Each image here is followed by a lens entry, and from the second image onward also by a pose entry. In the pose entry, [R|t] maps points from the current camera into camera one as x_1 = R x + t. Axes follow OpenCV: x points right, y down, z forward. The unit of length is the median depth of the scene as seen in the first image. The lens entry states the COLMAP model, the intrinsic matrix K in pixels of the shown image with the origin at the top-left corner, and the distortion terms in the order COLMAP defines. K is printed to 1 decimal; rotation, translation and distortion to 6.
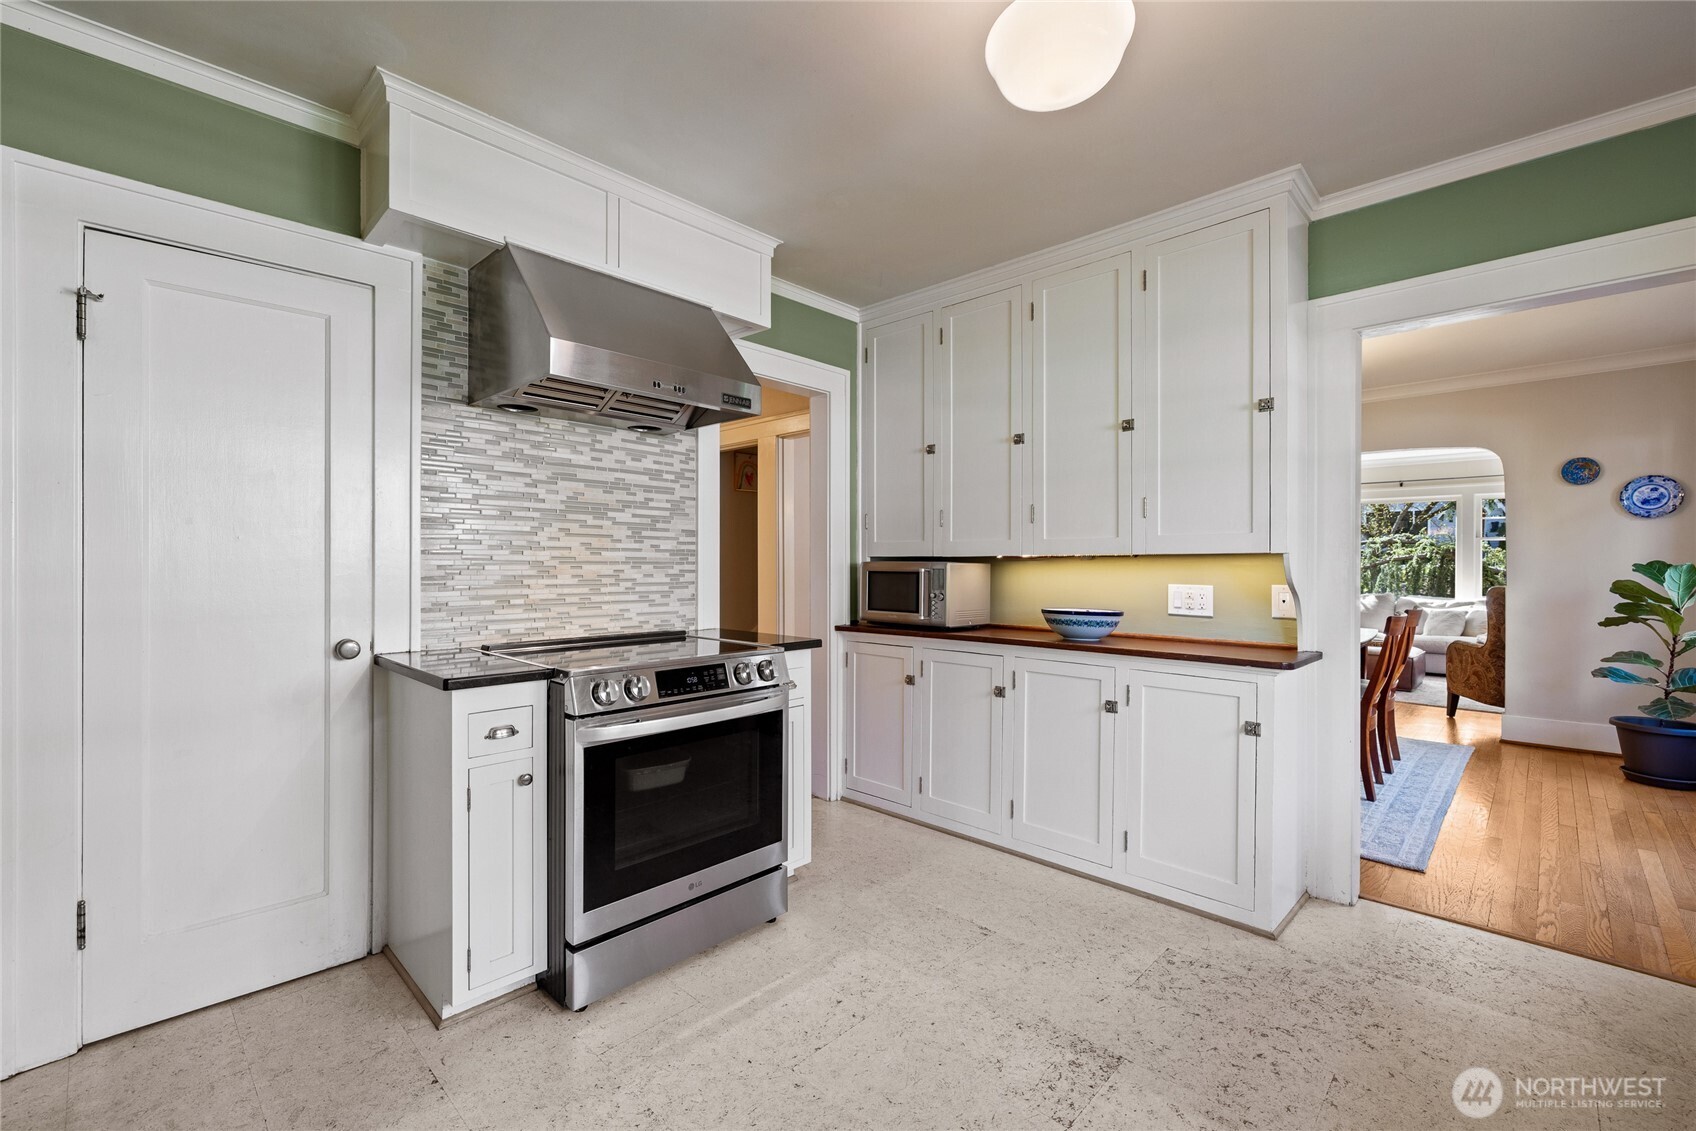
lens RADIAL K [[719.4, 0, 858.2], [0, 719.4, 564.2], [0, 0, 1]] dist [0.004792, -0.001548]
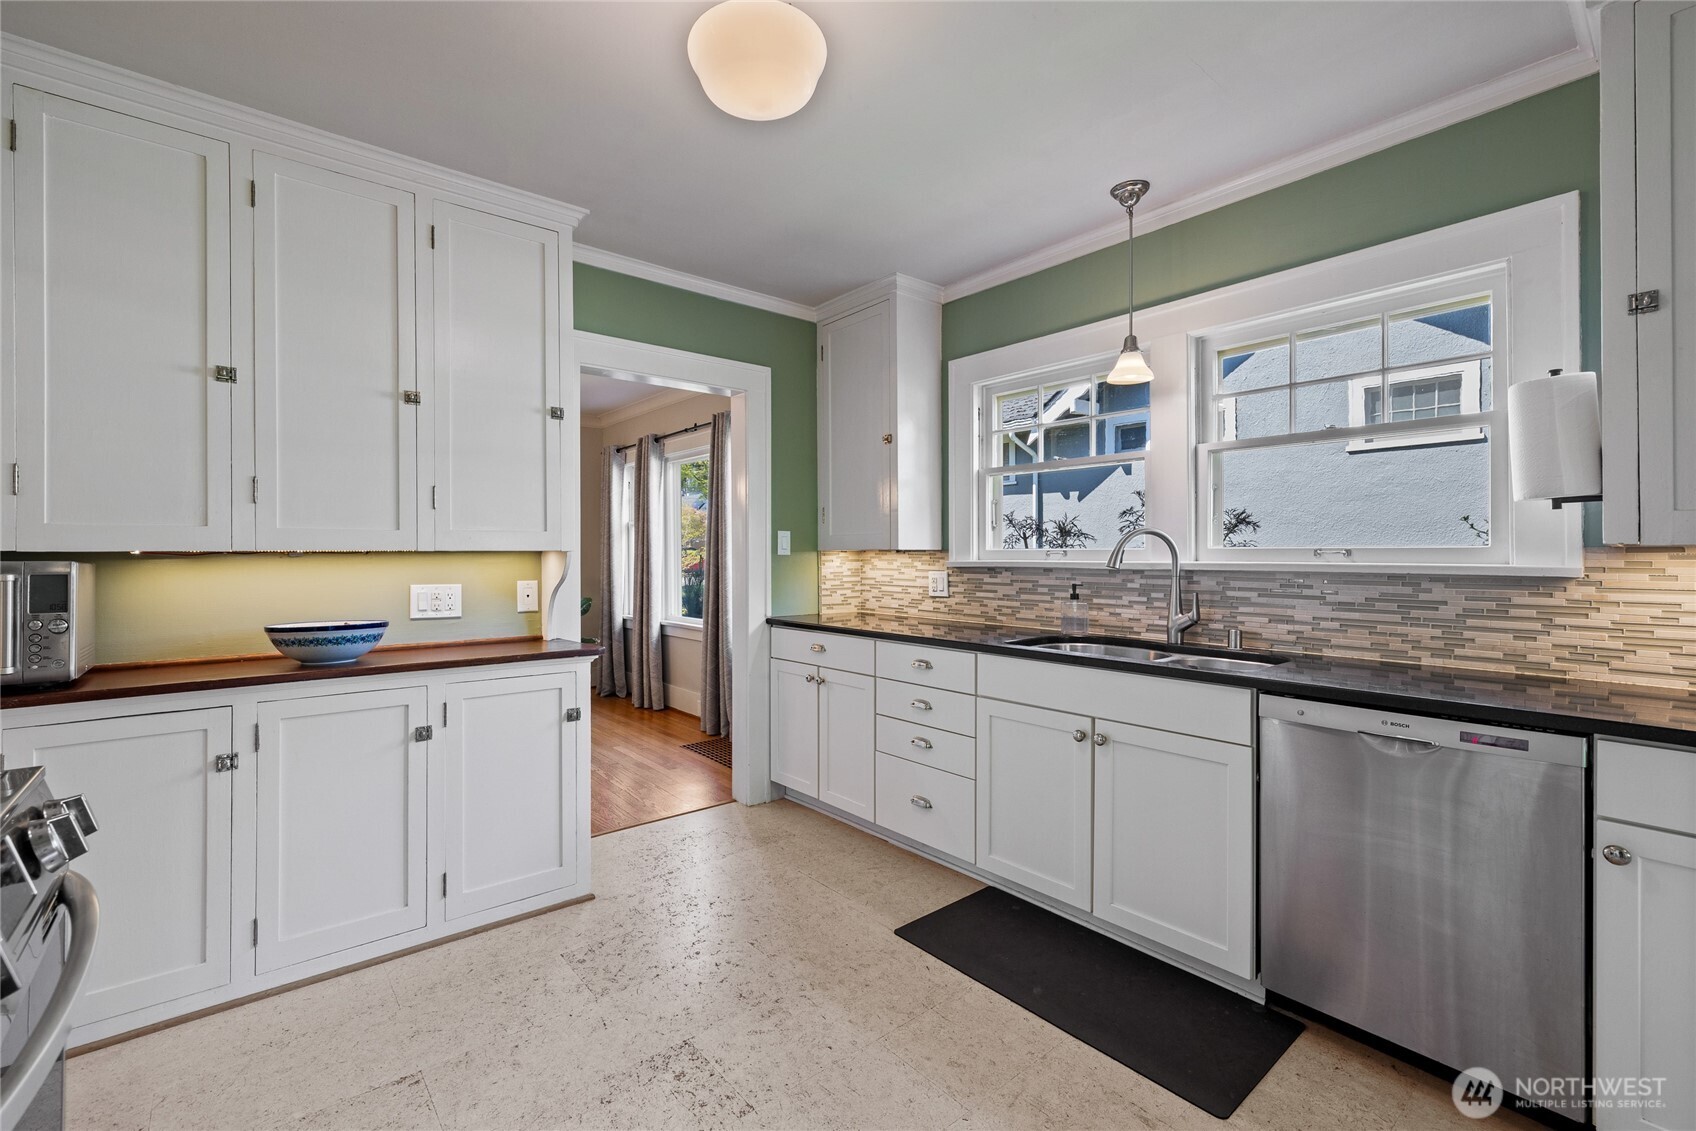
lens RADIAL K [[719.4, 0, 800.3], [0, 719.4, 555.9], [0, 0, 1]] dist [0.004792, -0.001548]
pose [[0.148193, 0.001356, 0.988957, -0.381572], [0.007061, 0.999972, -0.002429, -0.002332], [-0.988933, 0.007343, 0.148180, 0.413719]]
